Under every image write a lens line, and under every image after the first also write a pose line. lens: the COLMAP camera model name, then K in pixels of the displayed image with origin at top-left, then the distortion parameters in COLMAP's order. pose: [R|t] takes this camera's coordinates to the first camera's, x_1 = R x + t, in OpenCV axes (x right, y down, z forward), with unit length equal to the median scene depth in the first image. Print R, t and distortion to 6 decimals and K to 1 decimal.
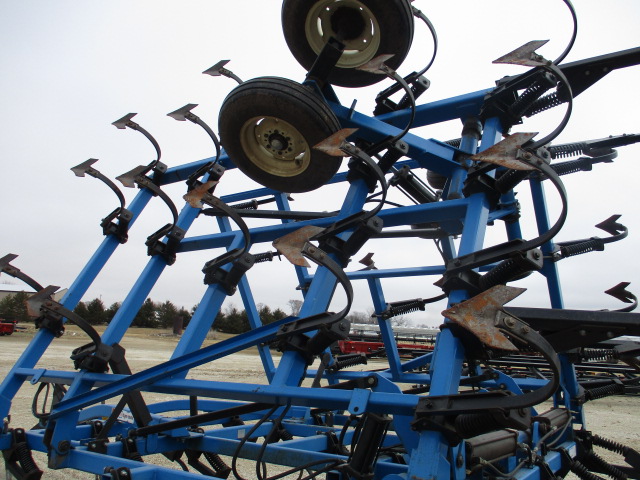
lens RADIAL K [[530.2, 0, 320.0], [0, 530.2, 240.0], [0, 0, 1]] dist [-0.010423, -0.003082]
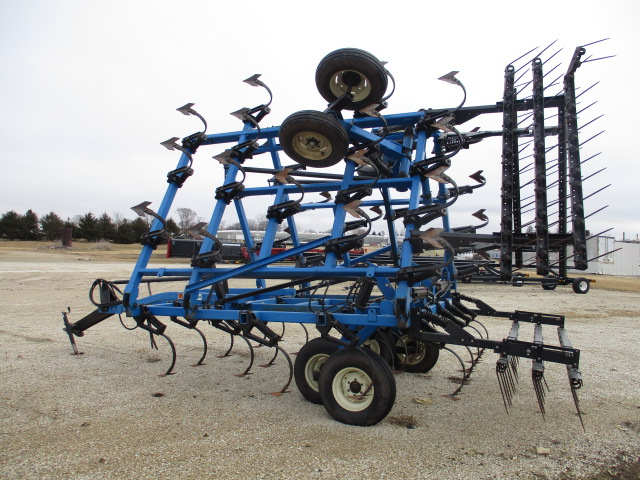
lens RADIAL K [[512.8, 0, 320.0], [0, 512.8, 240.0], [0, 0, 1]] dist [0.003222, 0.000914]
pose [[0.980155, -0.023476, 0.196838, -0.316482], [-0.010829, 0.985140, 0.171414, -0.119128], [-0.197937, -0.170144, 0.965335, -0.605643]]
